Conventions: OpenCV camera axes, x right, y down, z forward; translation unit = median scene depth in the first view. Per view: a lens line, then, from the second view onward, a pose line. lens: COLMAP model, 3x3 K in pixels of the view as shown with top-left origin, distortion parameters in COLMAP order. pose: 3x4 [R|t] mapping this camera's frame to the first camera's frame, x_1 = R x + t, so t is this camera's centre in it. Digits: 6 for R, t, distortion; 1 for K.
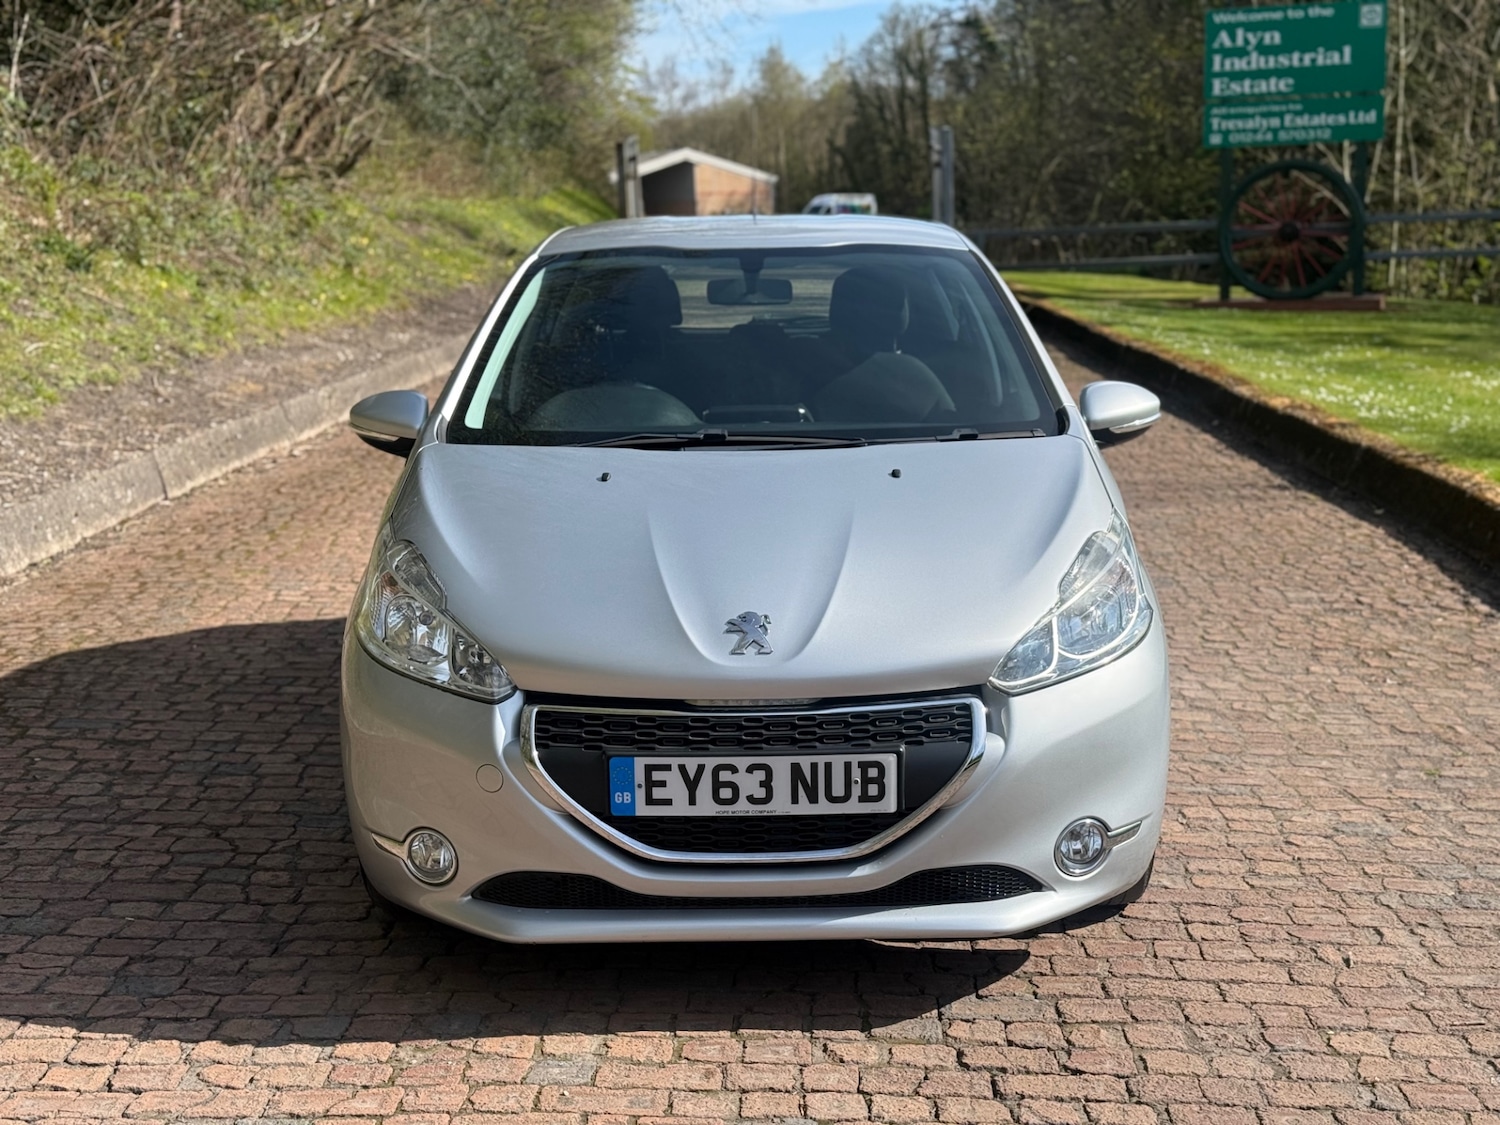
lens RADIAL K [[2075.3, 0, 762.7], [0, 2075.3, 553.1], [0, 0, 1]] dist [0.091737, 0.000000]
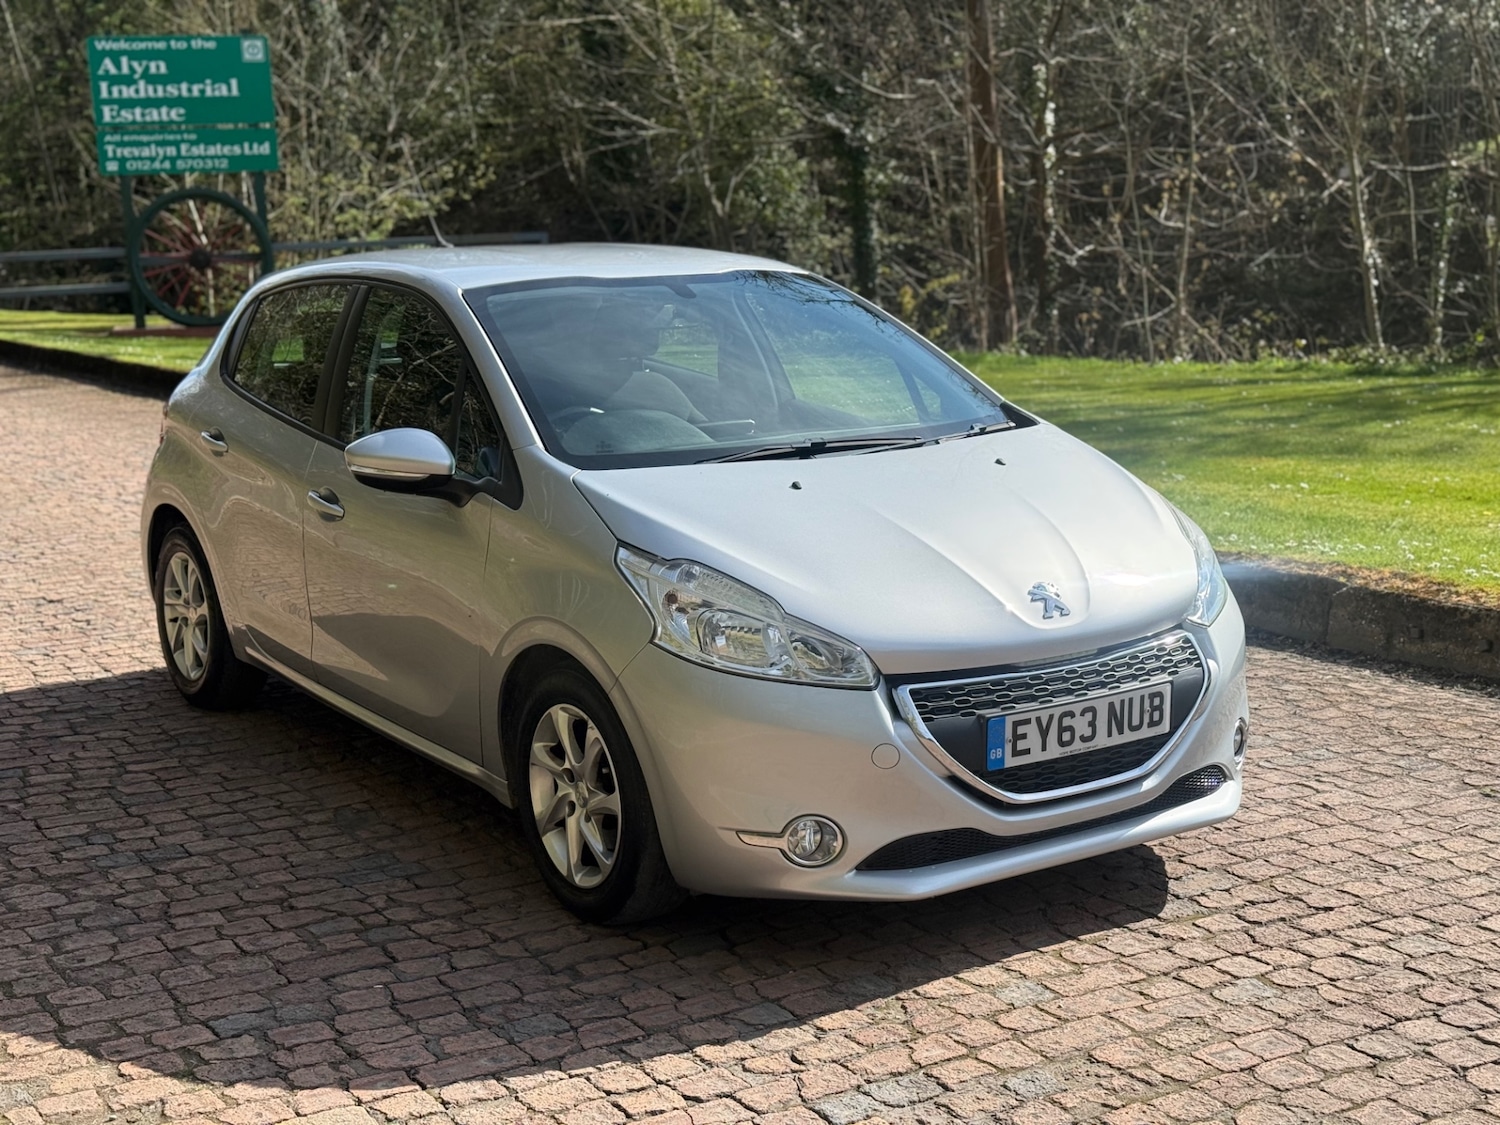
lens RADIAL K [[2075.3, 0, 753.1], [0, 2075.3, 552.0], [0, 0, 1]] dist [0.091737, 0.000000]
pose [[0.828707, -0.099603, 0.550749, -0.765341], [0.106839, 0.994094, 0.019023, -0.027492], [-0.549391, 0.043077, 0.834454, 0.109926]]
